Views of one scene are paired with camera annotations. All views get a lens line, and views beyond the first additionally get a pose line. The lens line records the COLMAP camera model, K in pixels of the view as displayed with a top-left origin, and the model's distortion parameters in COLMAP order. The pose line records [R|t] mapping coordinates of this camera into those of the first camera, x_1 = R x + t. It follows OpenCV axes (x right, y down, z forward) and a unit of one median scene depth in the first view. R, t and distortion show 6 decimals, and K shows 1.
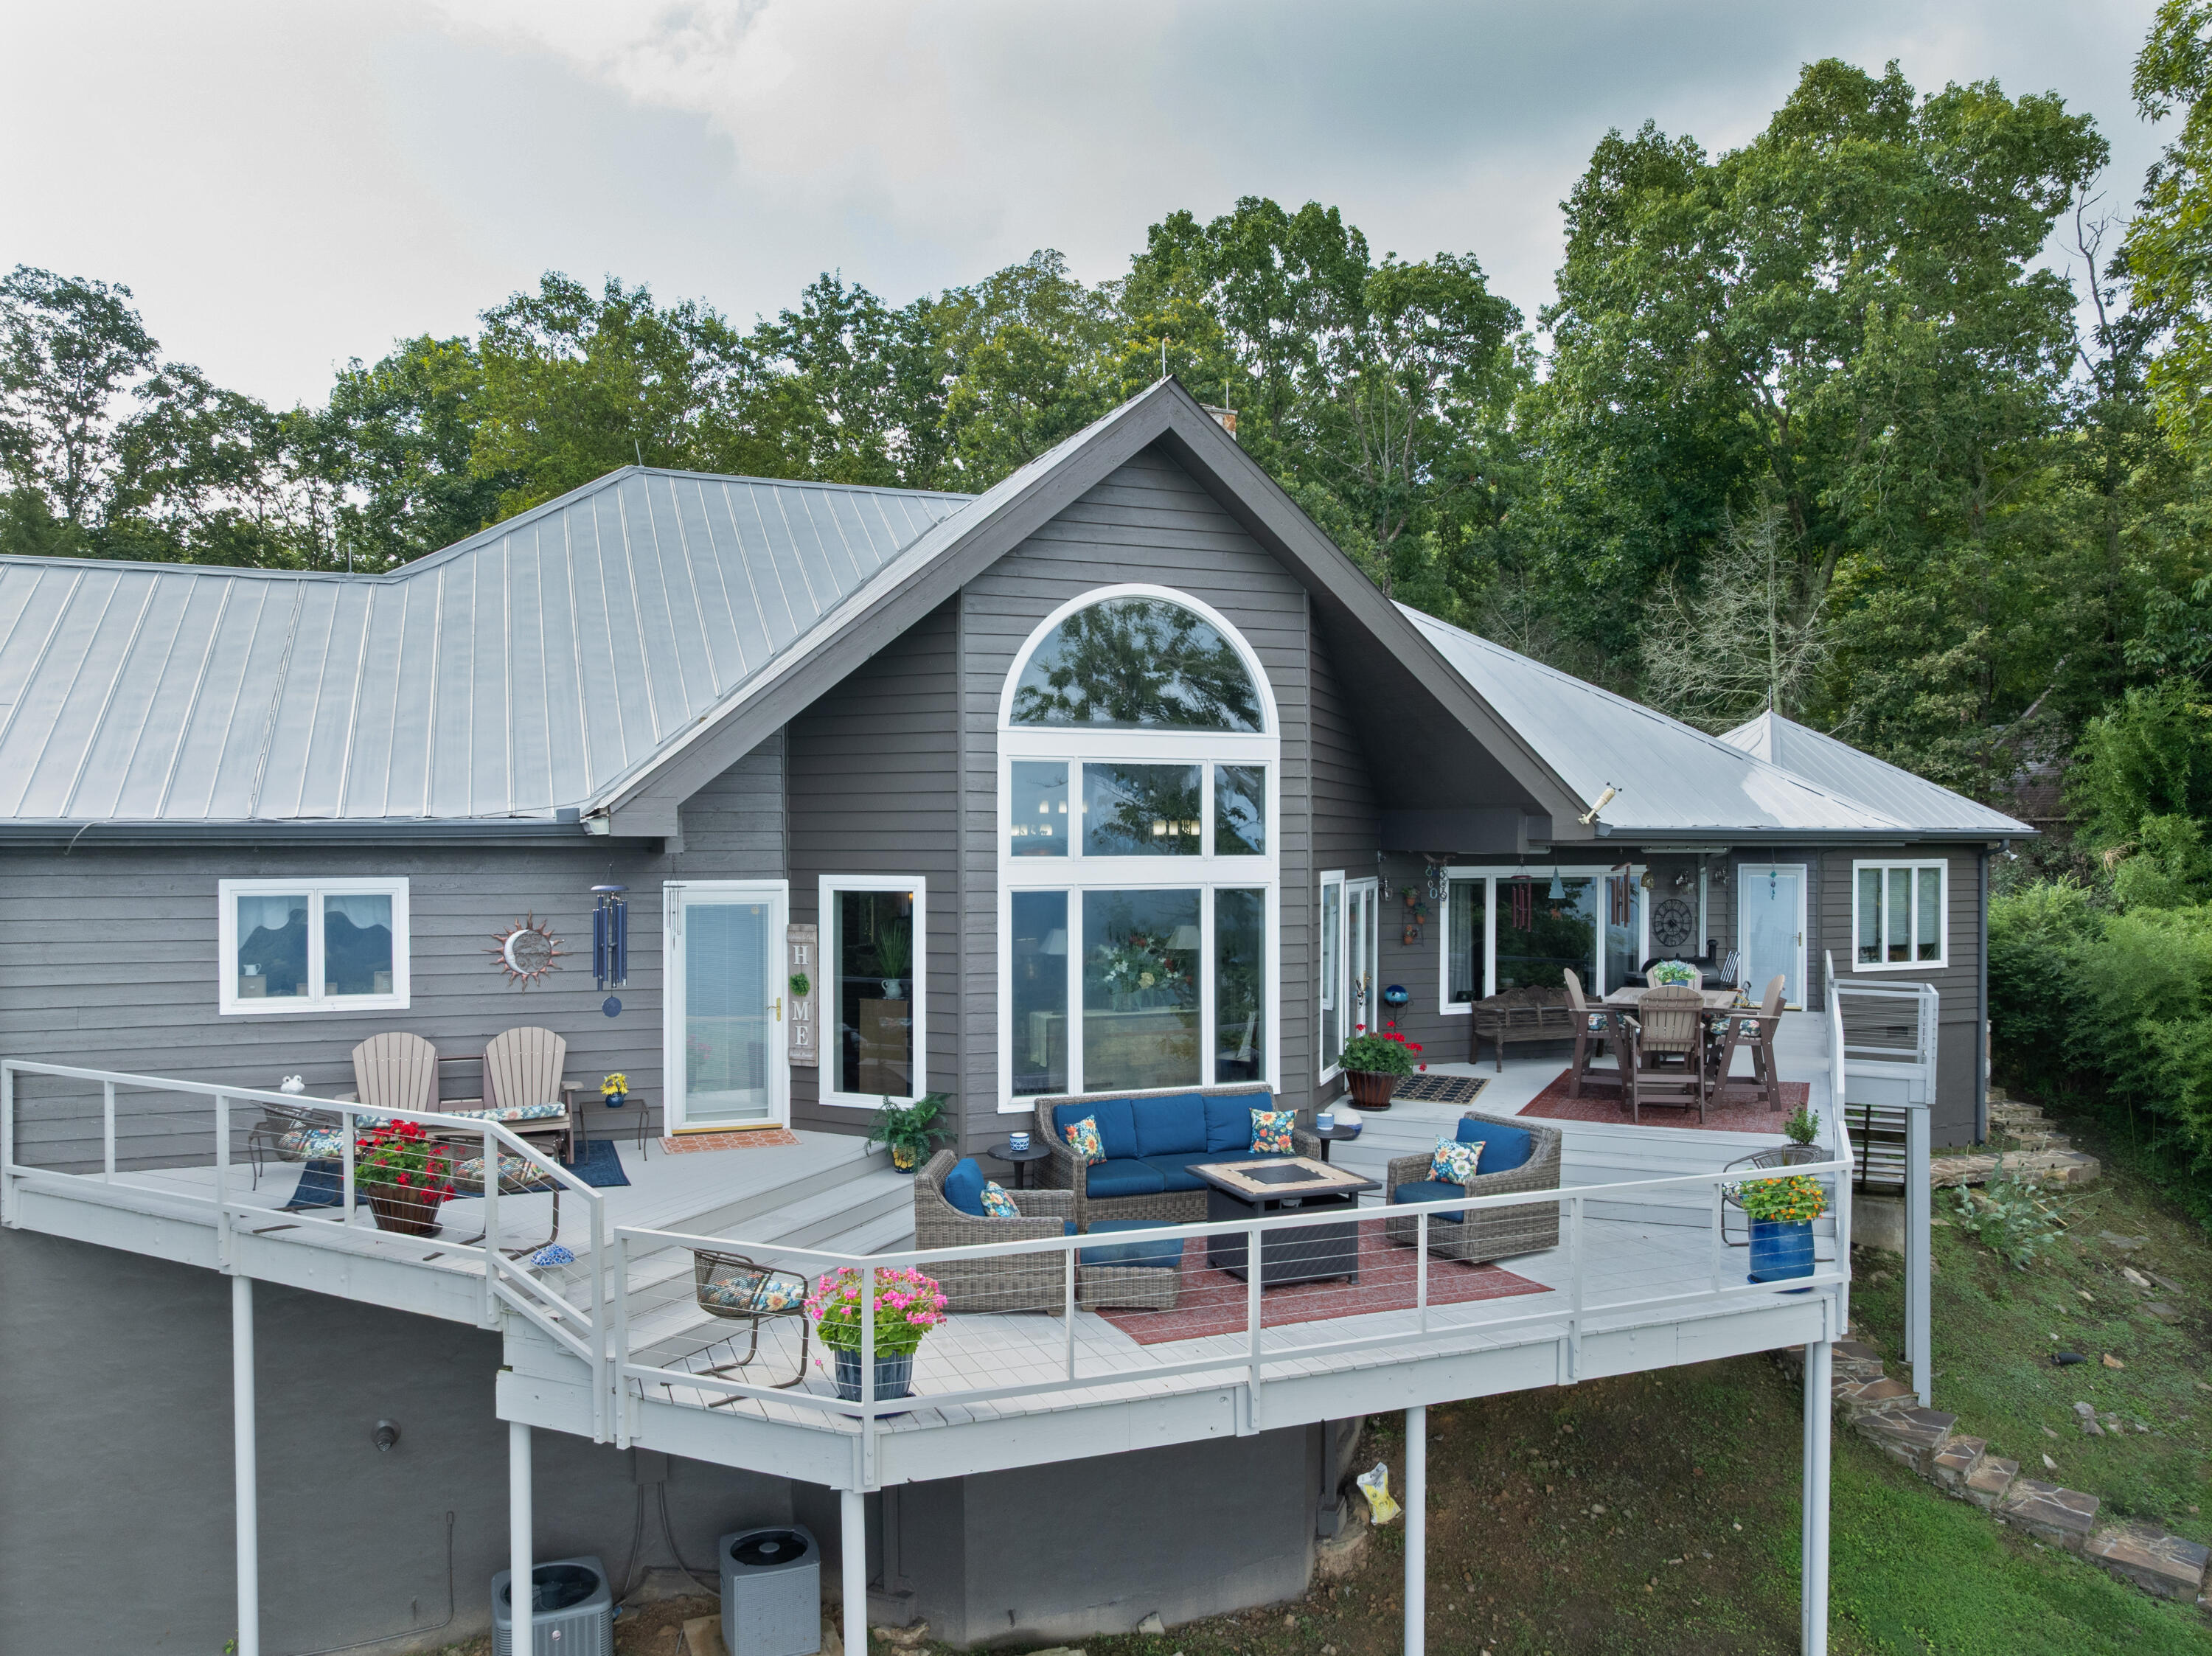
lens RADIAL K [[1569.0, 0, 1099.4], [0, 1569.0, 837.1], [0, 0, 1]] dist [-0.044530, 0.013810]
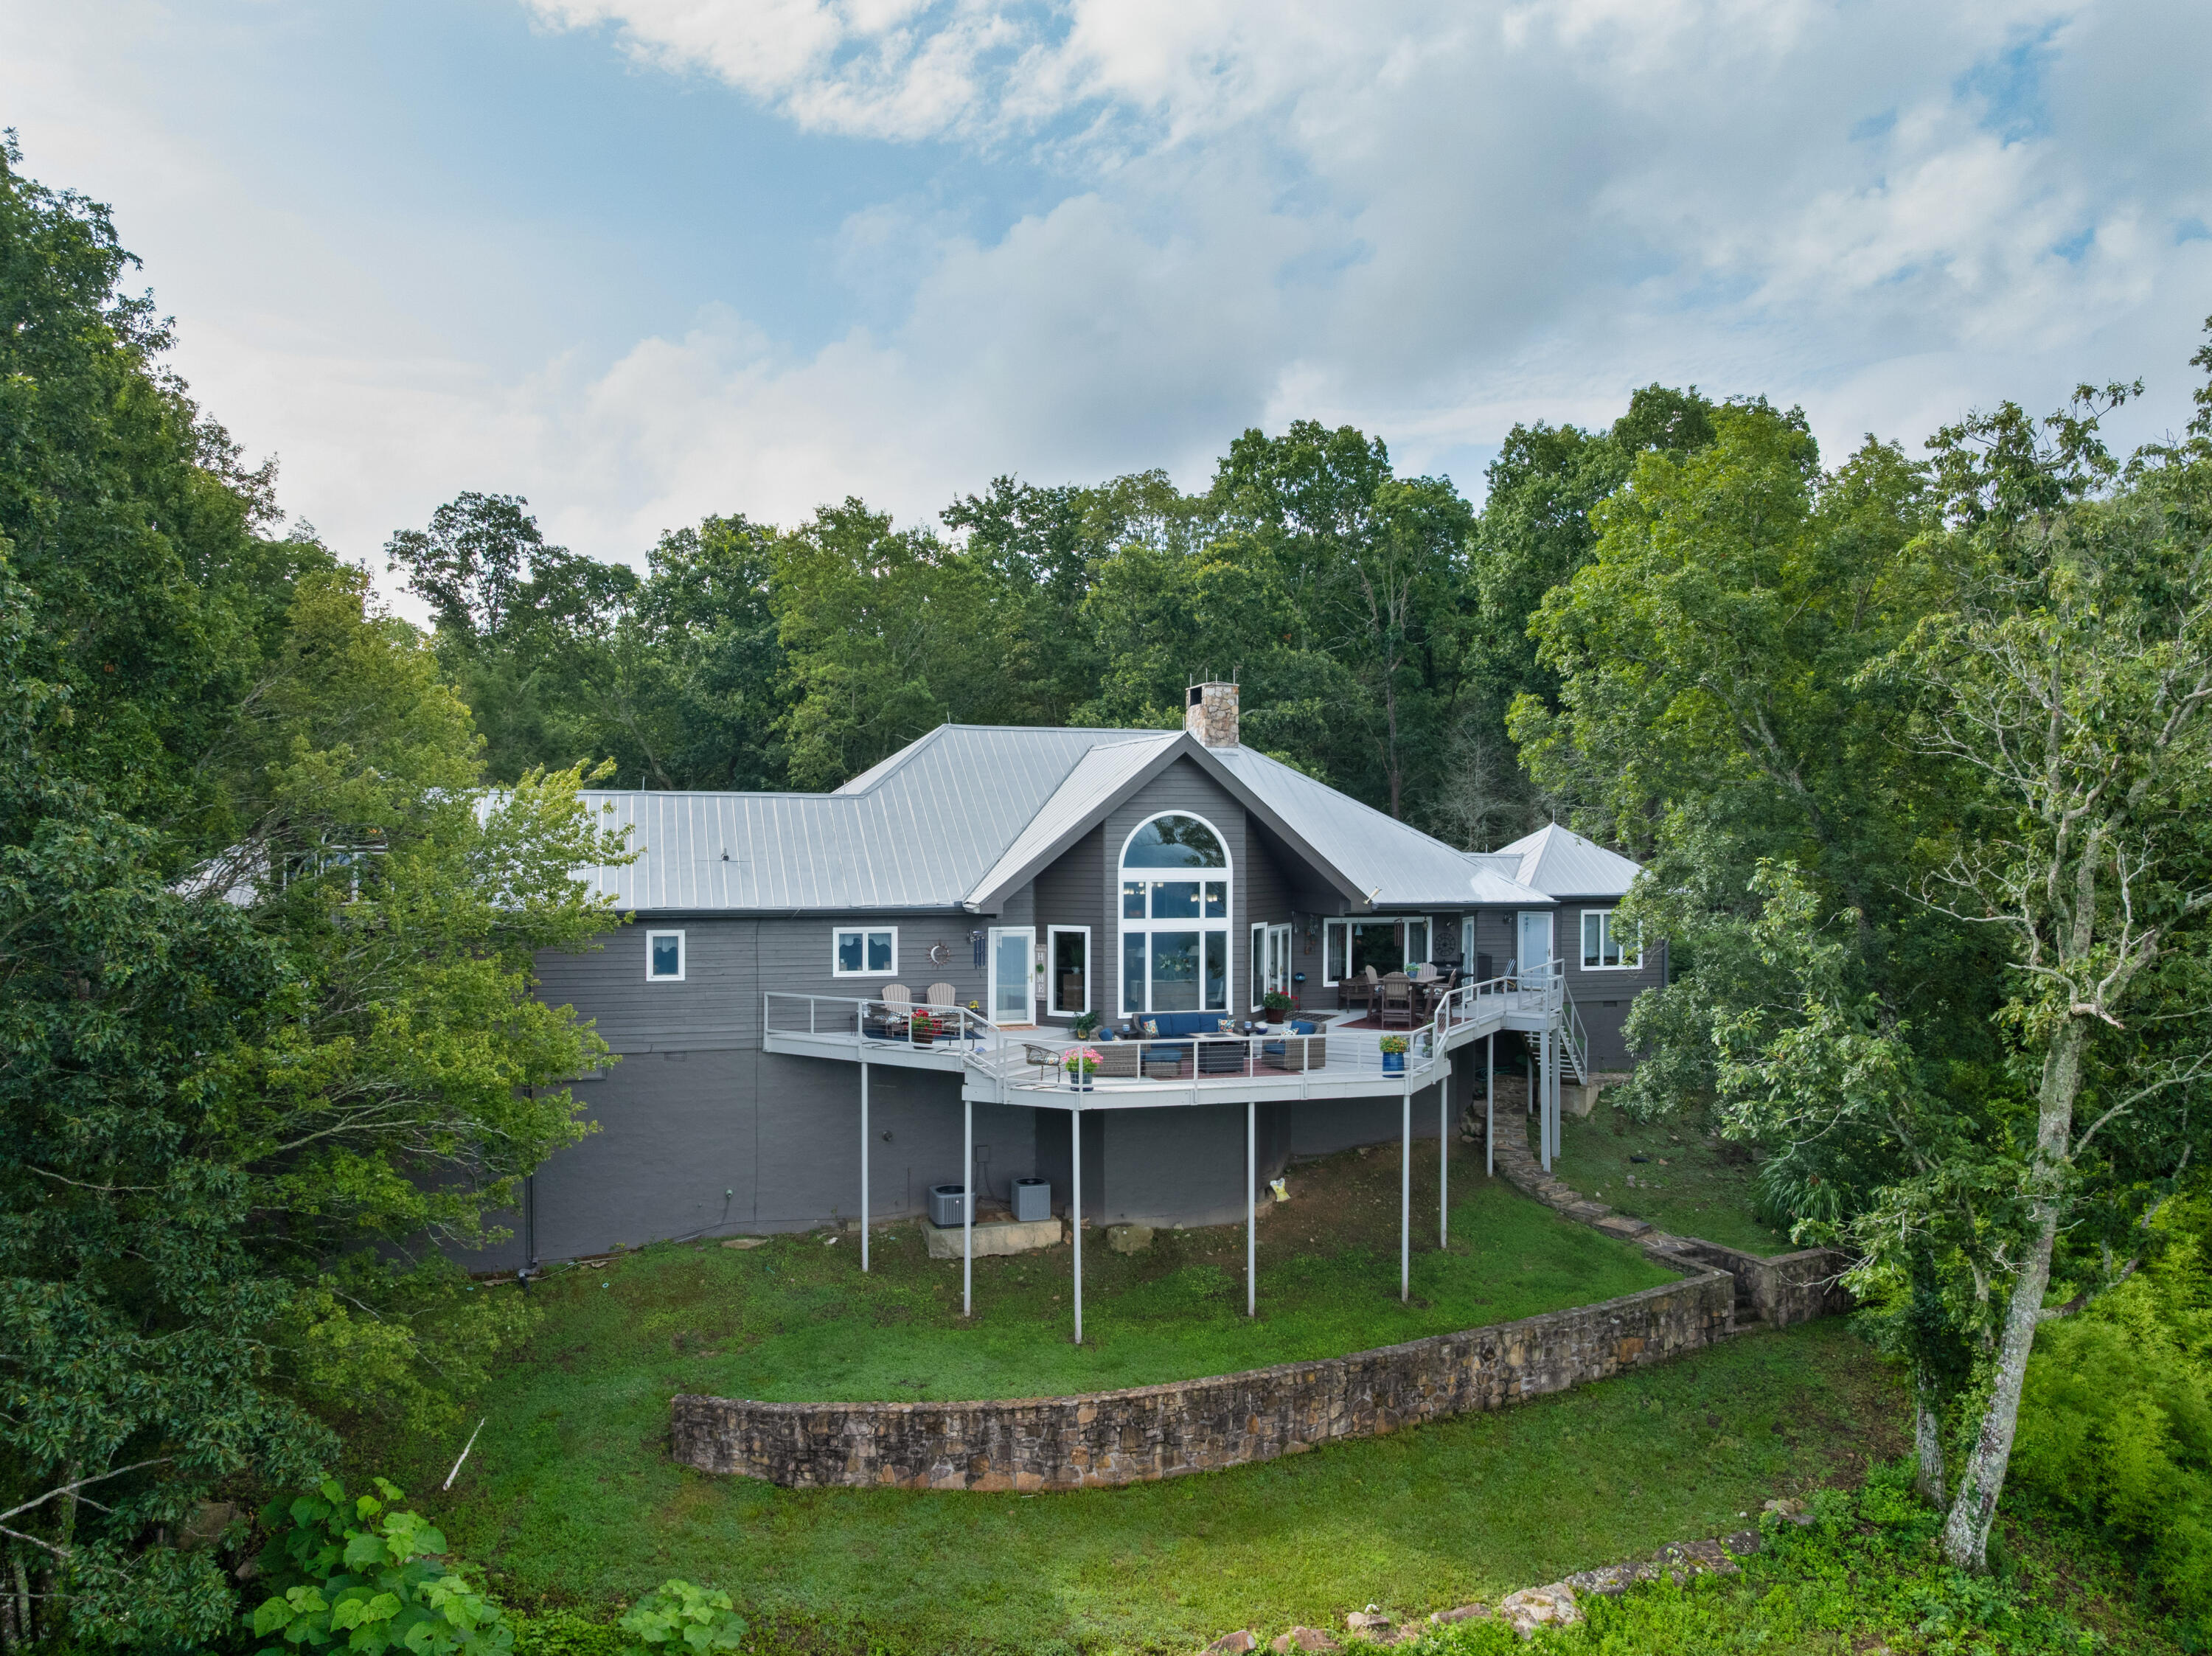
lens RADIAL K [[1569.0, 0, 1091.2], [0, 1569.0, 833.7], [0, 0, 1]] dist [-0.044530, 0.013810]
pose [[0.996657, 0.001865, -0.081681, 0.096322], [-0.002287, 0.999985, -0.005075, -0.109144], [0.081670, 0.005245, 0.996646, -1.497774]]
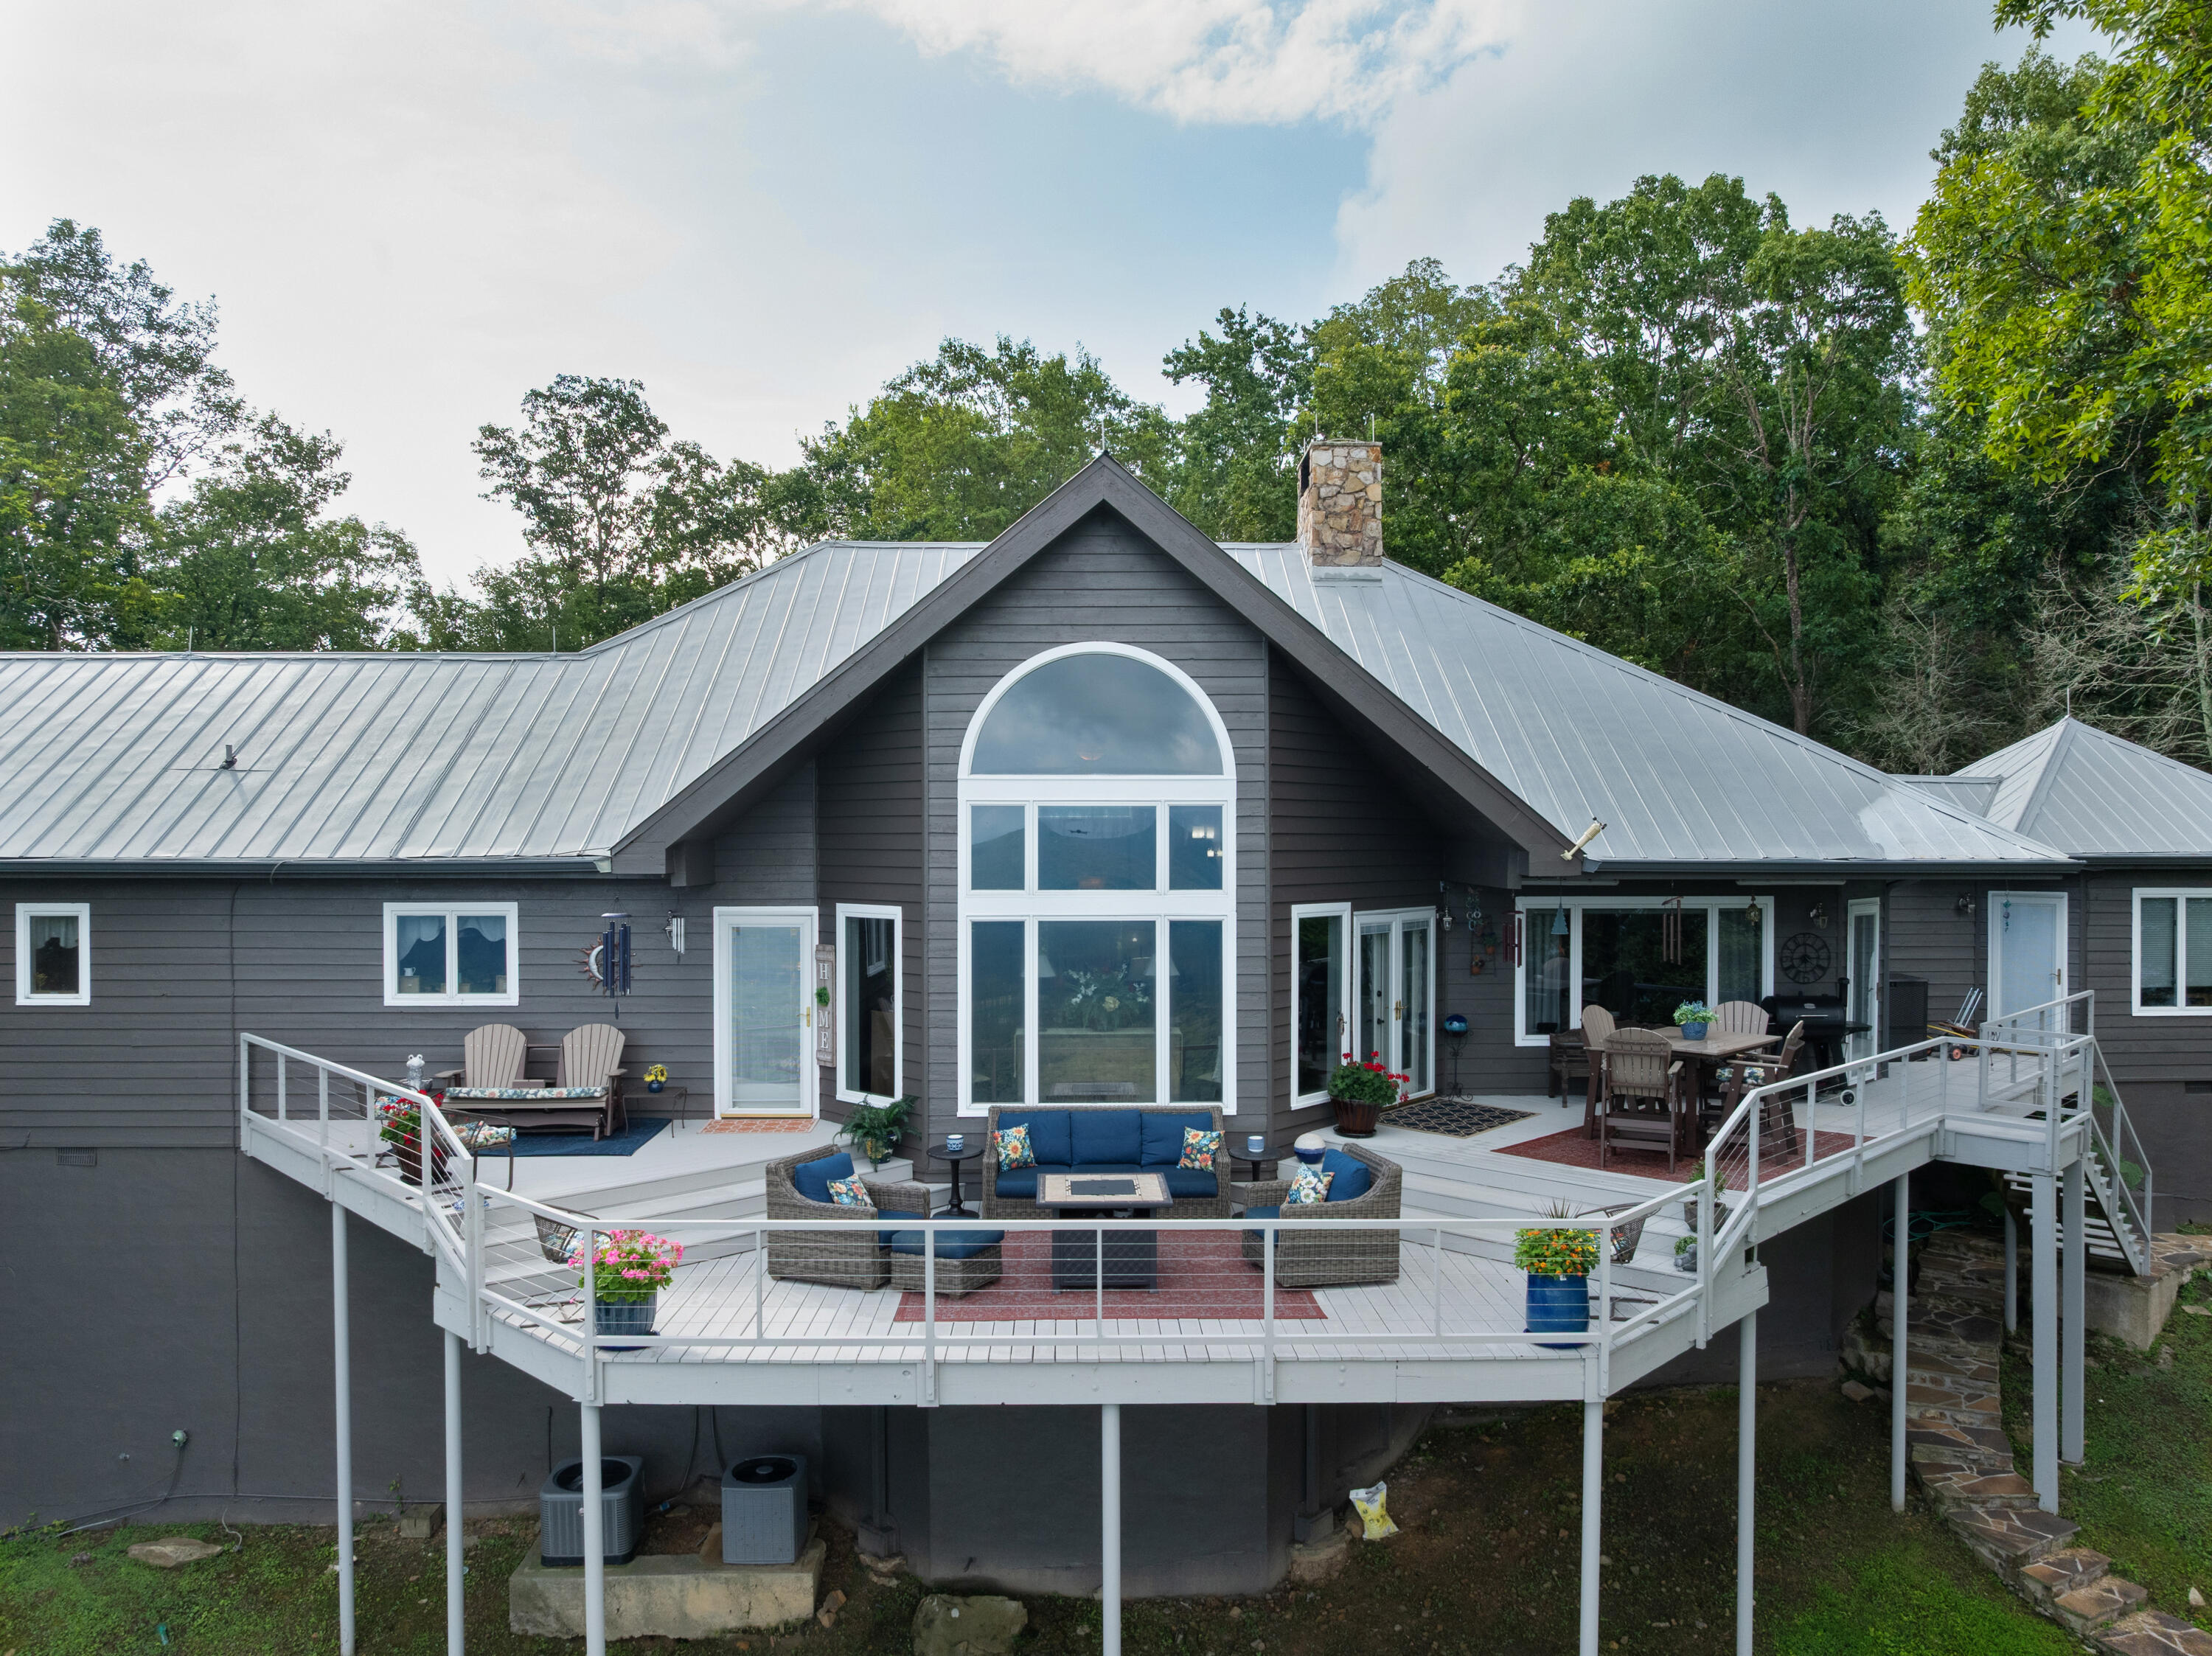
lens RADIAL K [[1569.0, 0, 1103.6], [0, 1569.0, 832.8], [0, 0, 1]] dist [-0.044530, 0.013810]
pose [[0.938586, -0.000775, -0.345045, 0.403253], [0.000396, 0.999999, -0.001170, -0.026287], [0.345046, 0.000962, 0.938585, -0.026096]]
